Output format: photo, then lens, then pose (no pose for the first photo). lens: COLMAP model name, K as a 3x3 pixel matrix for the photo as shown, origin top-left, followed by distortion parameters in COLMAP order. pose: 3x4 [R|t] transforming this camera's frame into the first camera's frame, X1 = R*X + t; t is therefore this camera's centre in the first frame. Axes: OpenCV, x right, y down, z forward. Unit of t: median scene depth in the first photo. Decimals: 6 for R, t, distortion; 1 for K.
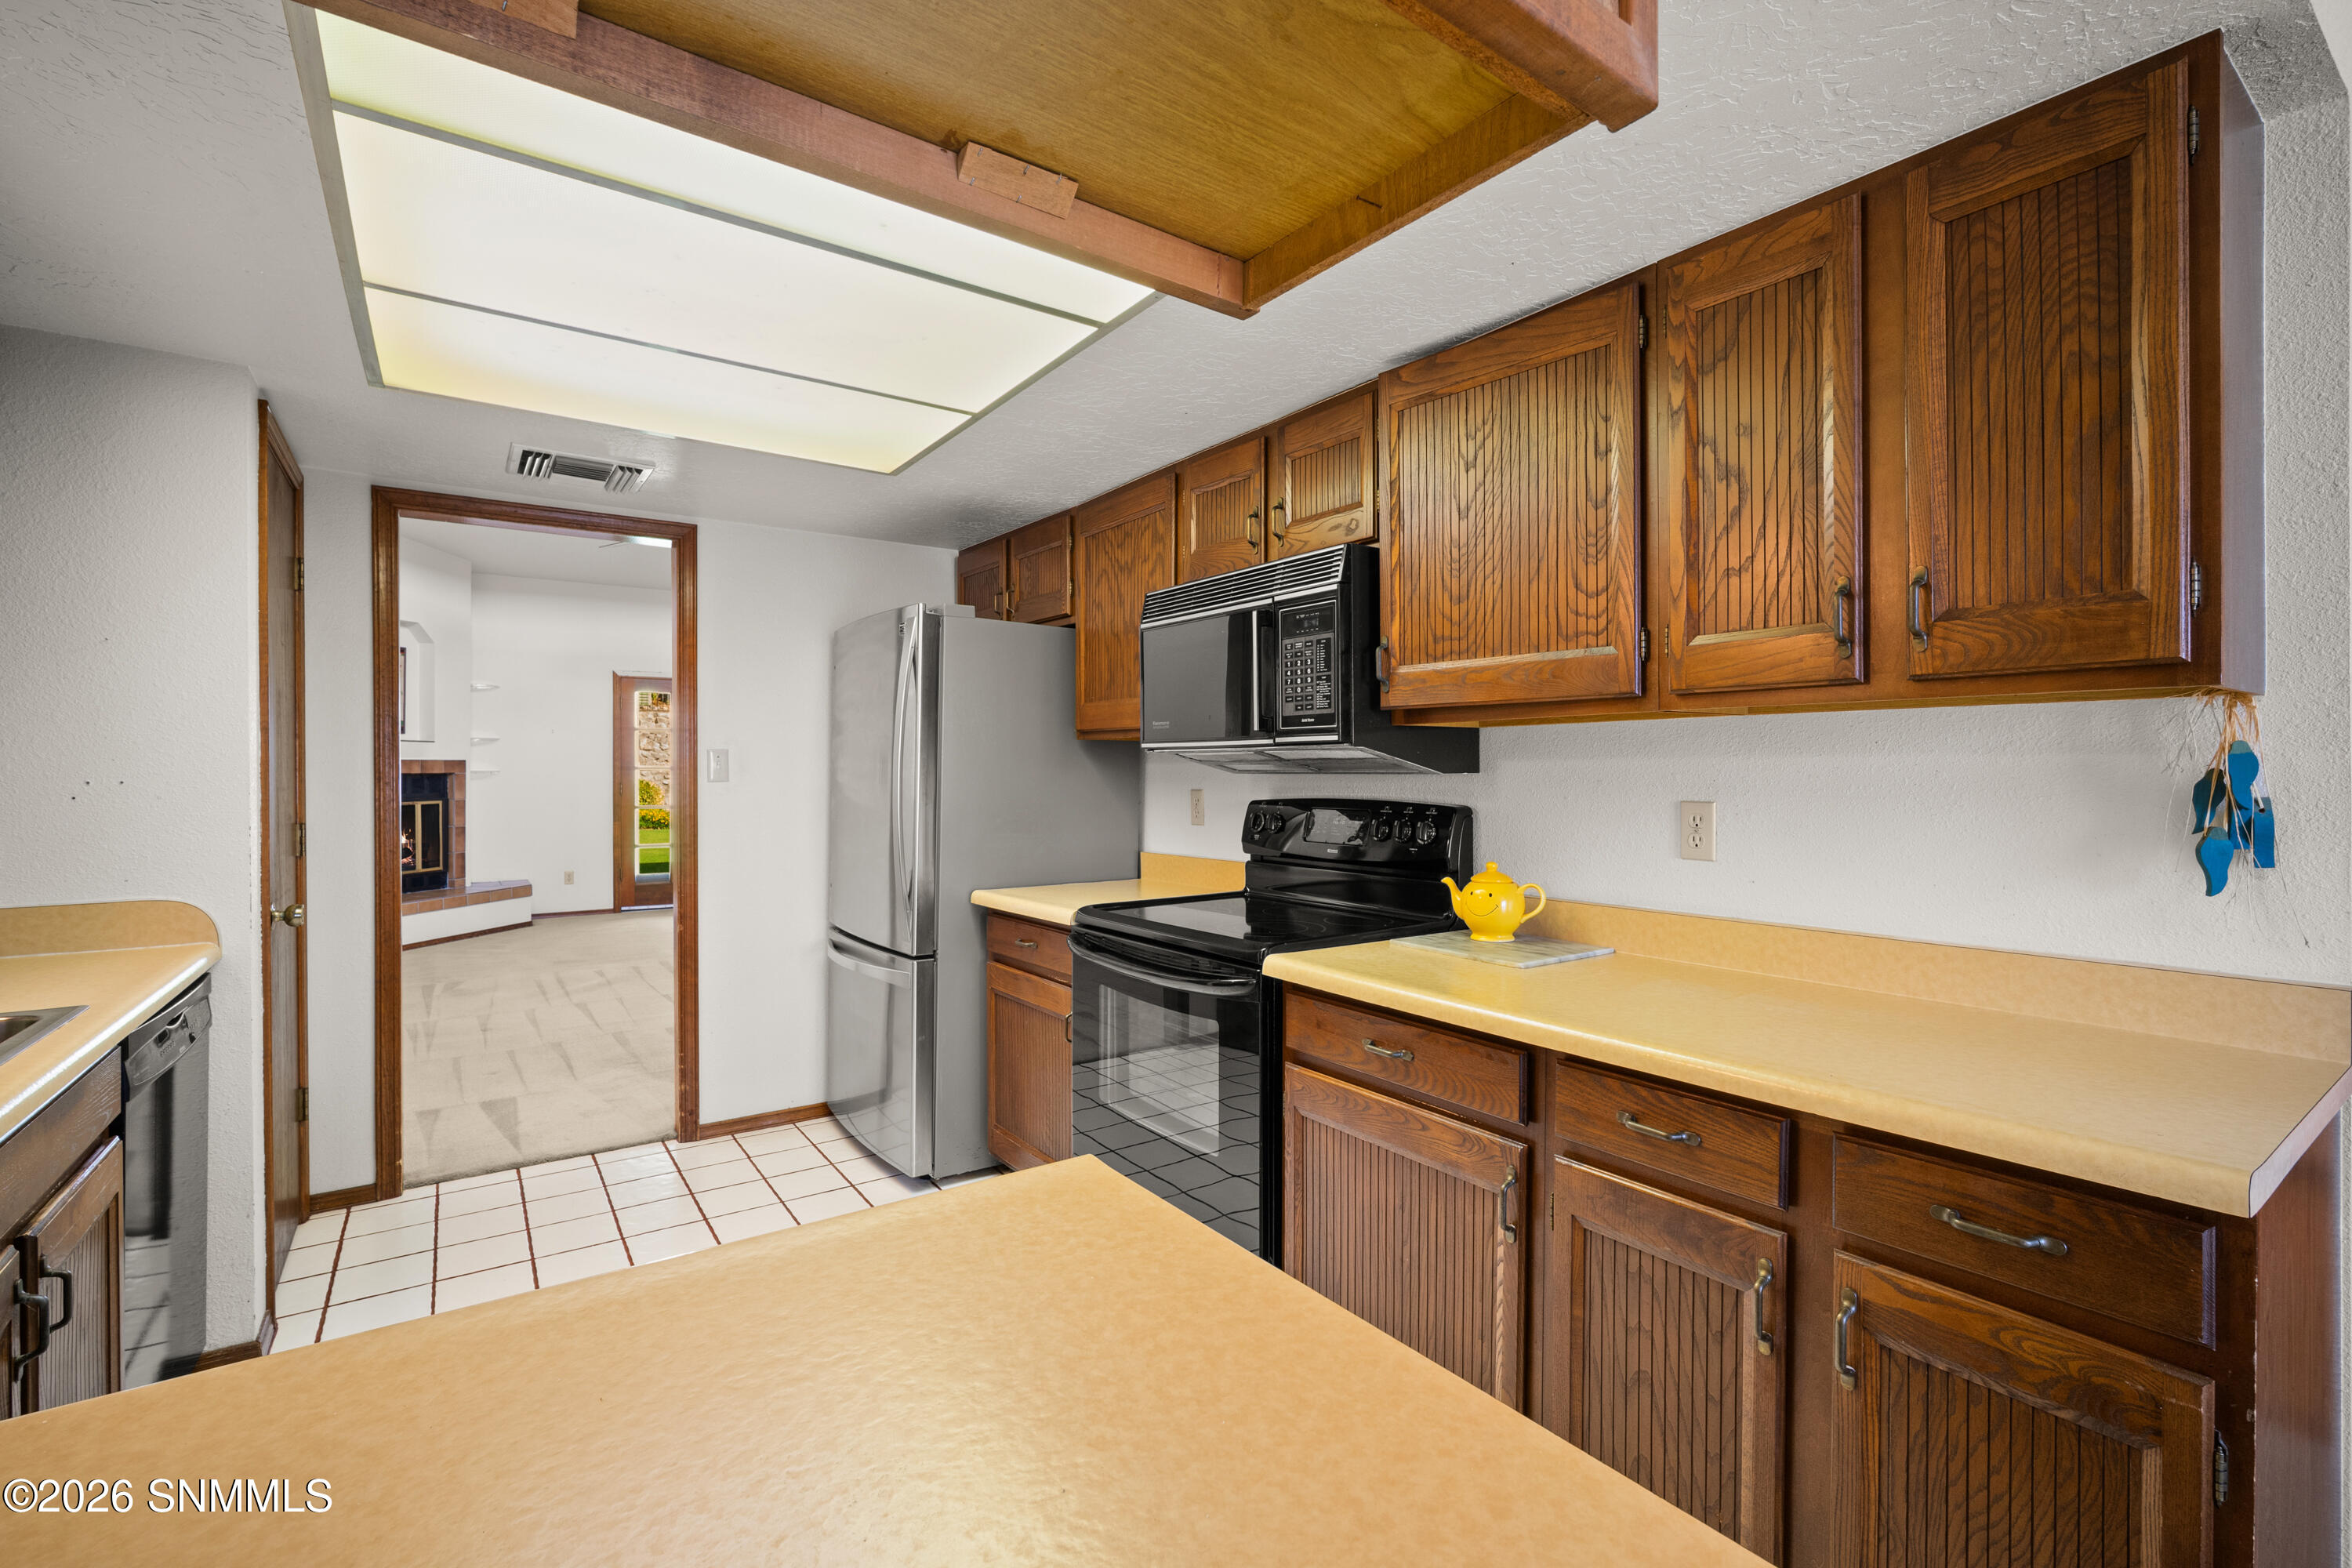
lens RADIAL K [[1029.8, 0, 1185.0], [0, 1029.8, 760.3], [0, 0, 1]] dist [-0.005200, 0.000588]
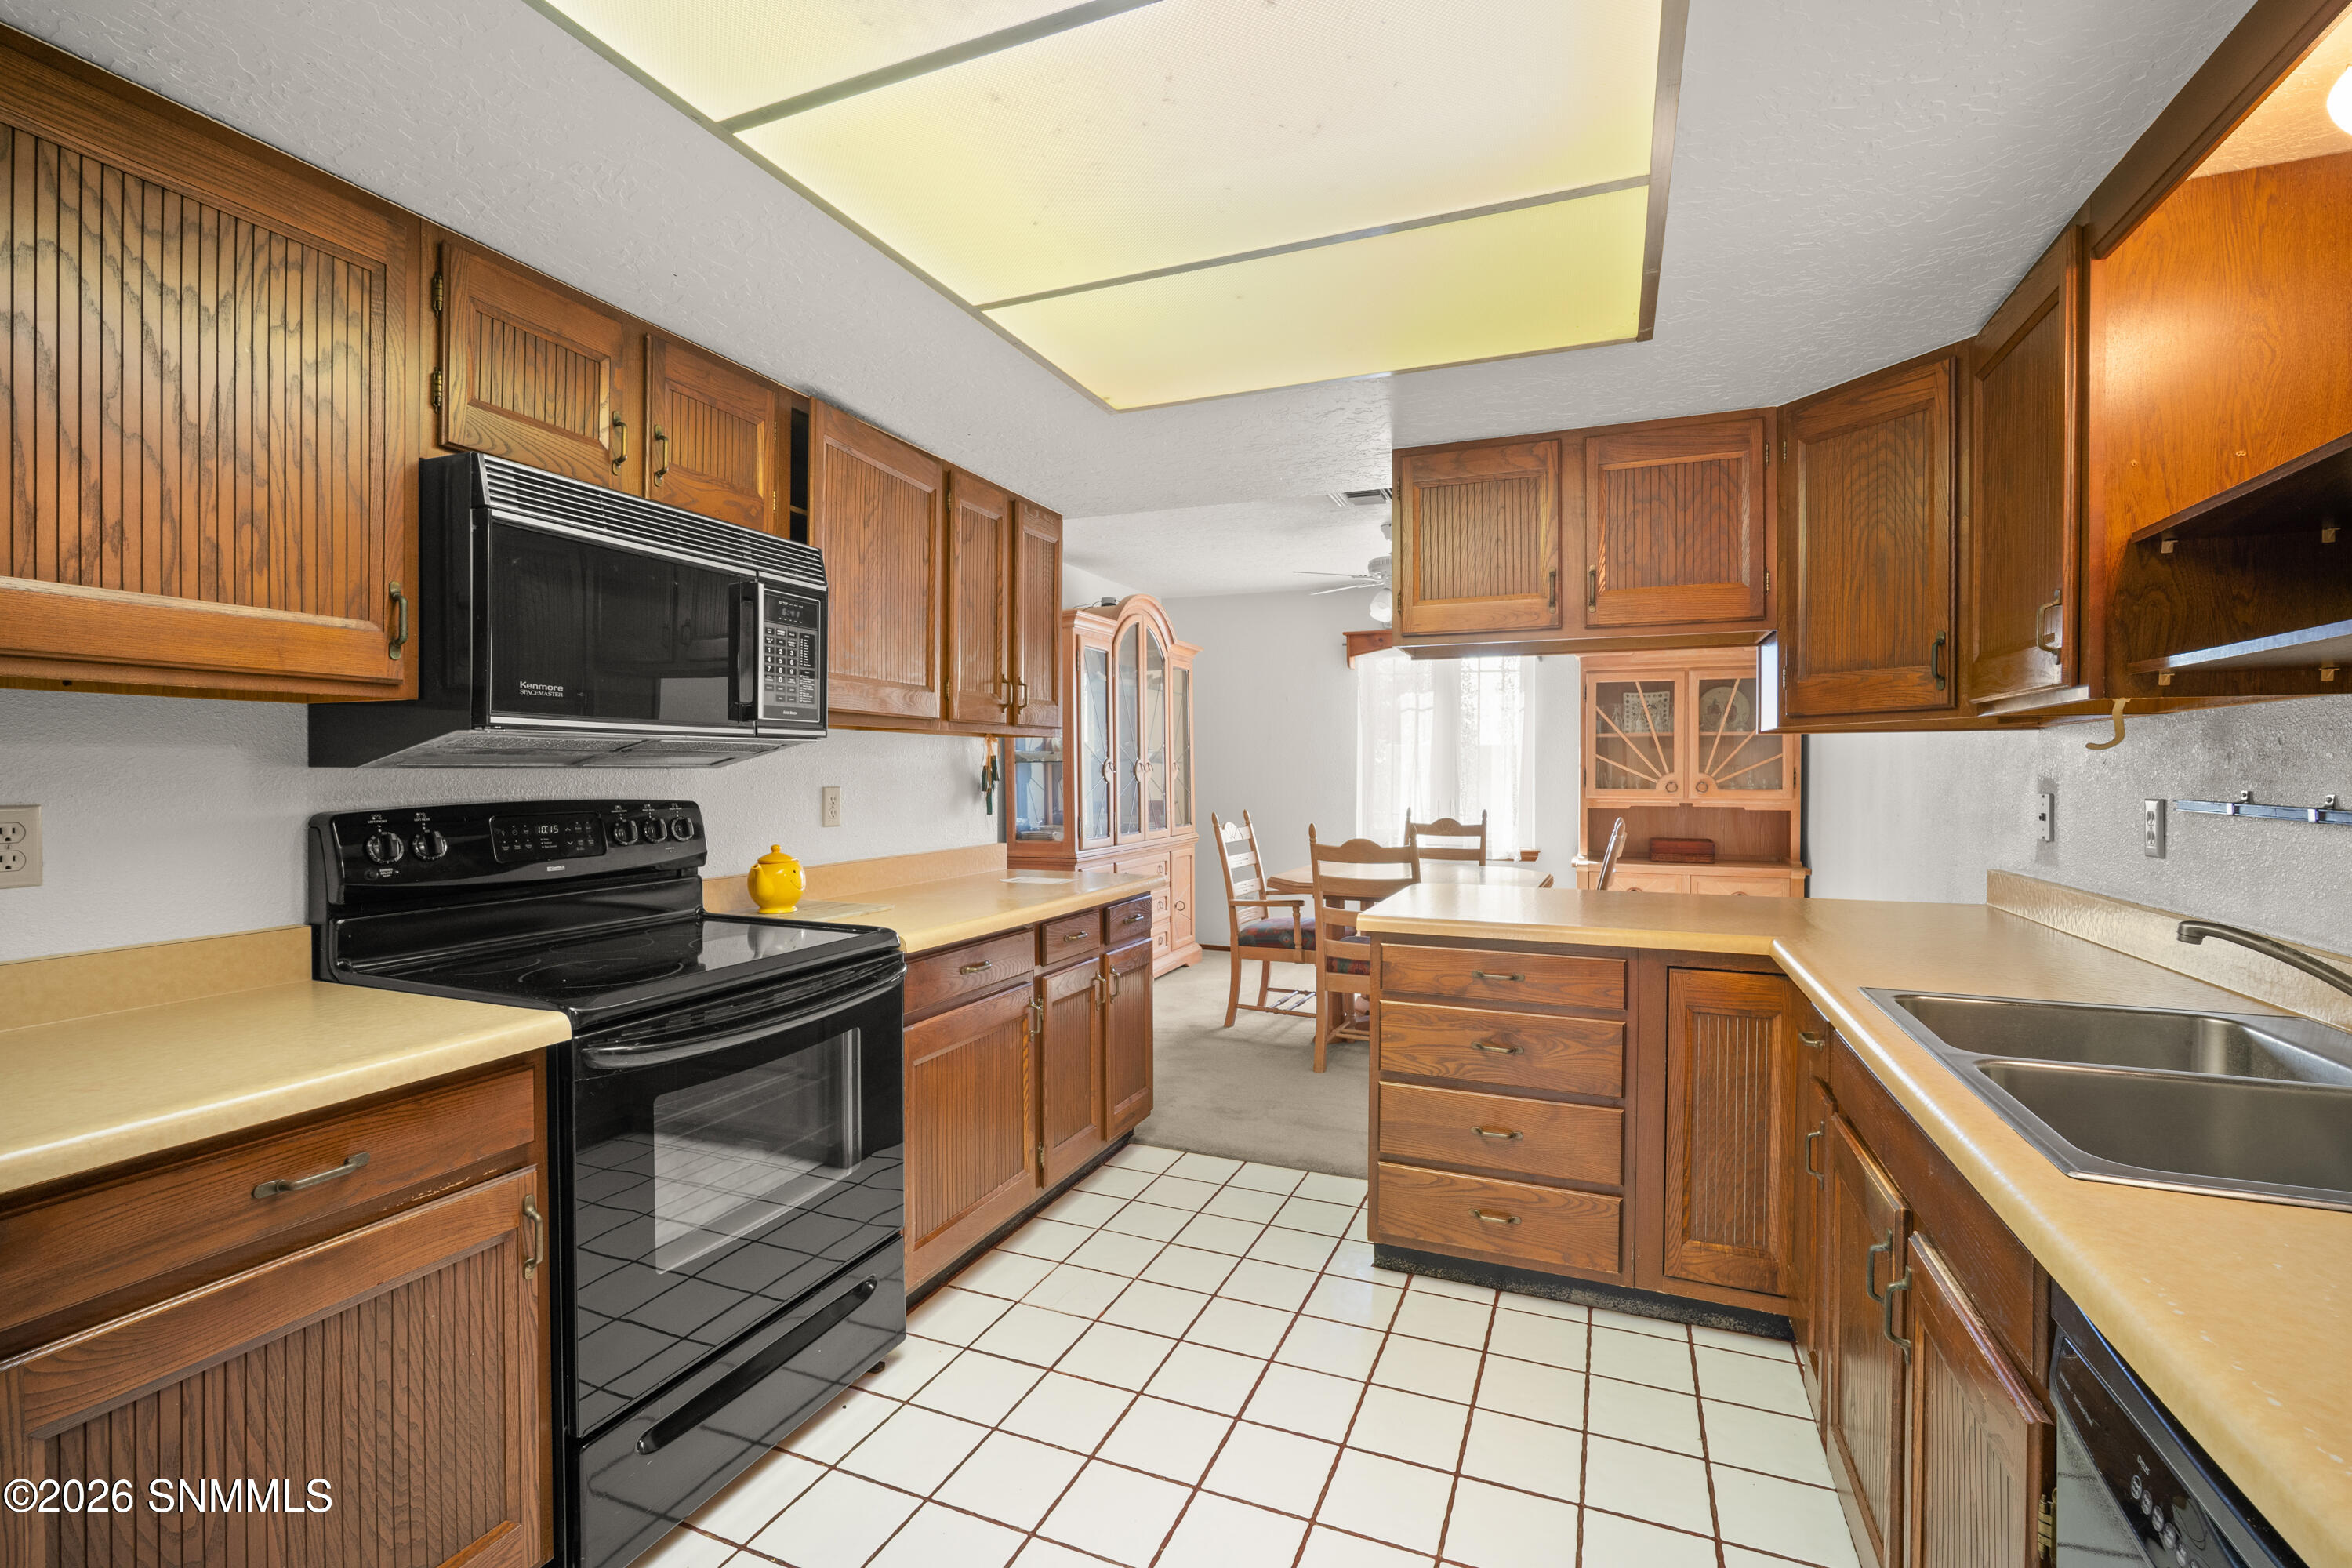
lens RADIAL K [[1029.8, 0, 1185.0], [0, 1029.8, 760.3], [0, 0, 1]] dist [-0.005200, 0.000588]
pose [[-0.528484, 0.004051, 0.848934, -0.912331], [-0.007274, 0.999930, -0.009300, 0.012260], [-0.848912, -0.011090, -0.528417, 1.210640]]
